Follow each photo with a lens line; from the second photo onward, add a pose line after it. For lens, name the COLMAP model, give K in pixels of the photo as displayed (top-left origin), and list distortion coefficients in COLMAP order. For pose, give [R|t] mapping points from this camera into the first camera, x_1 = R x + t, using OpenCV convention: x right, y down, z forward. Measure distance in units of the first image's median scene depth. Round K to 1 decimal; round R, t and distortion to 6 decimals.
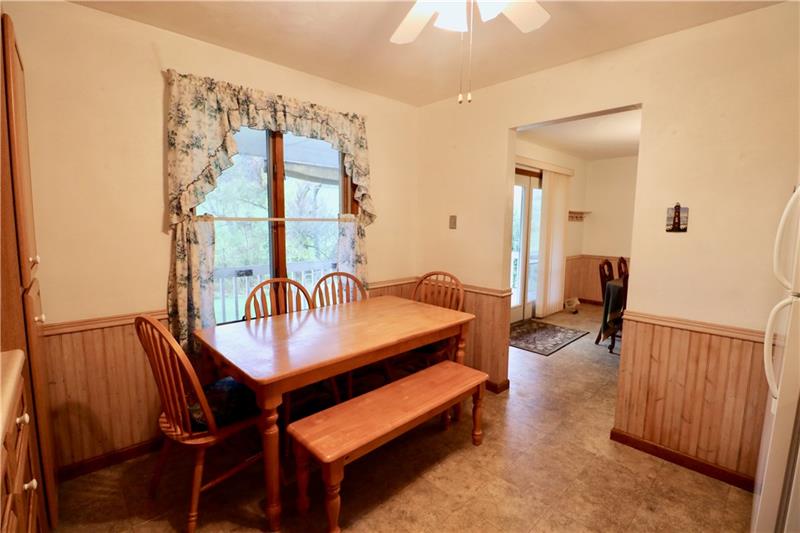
lens RADIAL K [[366.8, 0, 401.2], [0, 366.8, 269.5], [0, 0, 1]] dist [-0.017478, -0.000286]
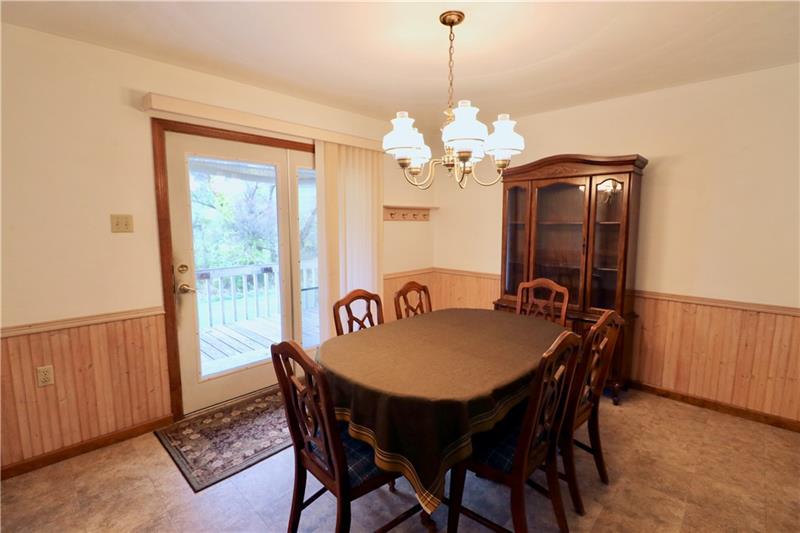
lens RADIAL K [[366.8, 0, 403.7], [0, 366.8, 271.3], [0, 0, 1]] dist [-0.017478, -0.000286]
pose [[0.998120, -0.008593, 0.060677, 0.498071], [0.007508, 0.999808, 0.018086, -0.059203], [-0.060821, -0.017596, 0.997994, 0.366675]]
